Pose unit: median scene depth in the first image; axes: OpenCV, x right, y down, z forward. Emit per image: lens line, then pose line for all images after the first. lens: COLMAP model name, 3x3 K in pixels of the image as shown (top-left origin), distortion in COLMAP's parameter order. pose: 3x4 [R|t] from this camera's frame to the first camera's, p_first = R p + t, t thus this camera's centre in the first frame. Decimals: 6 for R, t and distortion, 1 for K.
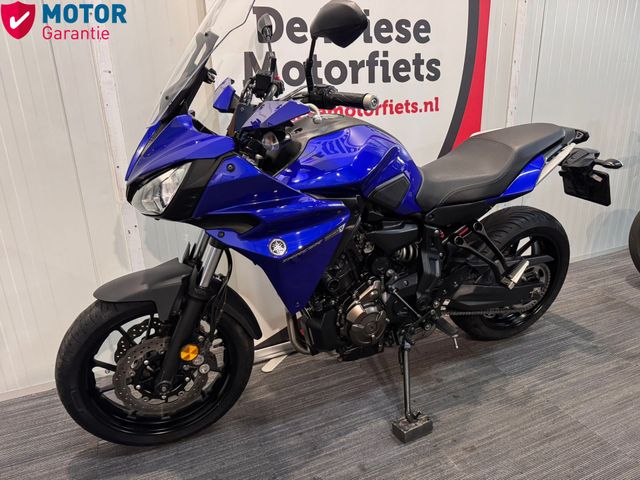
lens RADIAL K [[453.7, 0, 312.5], [0, 453.7, 240.0], [0, 0, 1]] dist [0.039914, -0.058482]
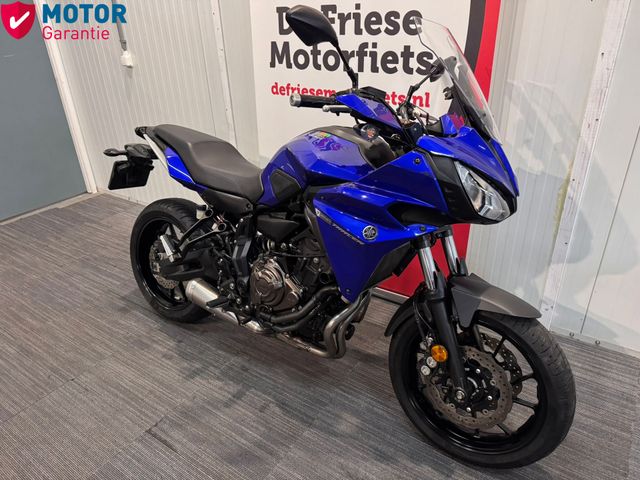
lens RADIAL K [[453.7, 0, 321.5], [0, 453.7, 232.0], [0, 0, 1]] dist [0.039914, -0.058482]
pose [[0.547043, 0.379970, -0.745900, 1.046319], [-0.255587, 0.924313, 0.283408, -0.279024], [0.797132, 0.035606, 0.602754, 0.287383]]
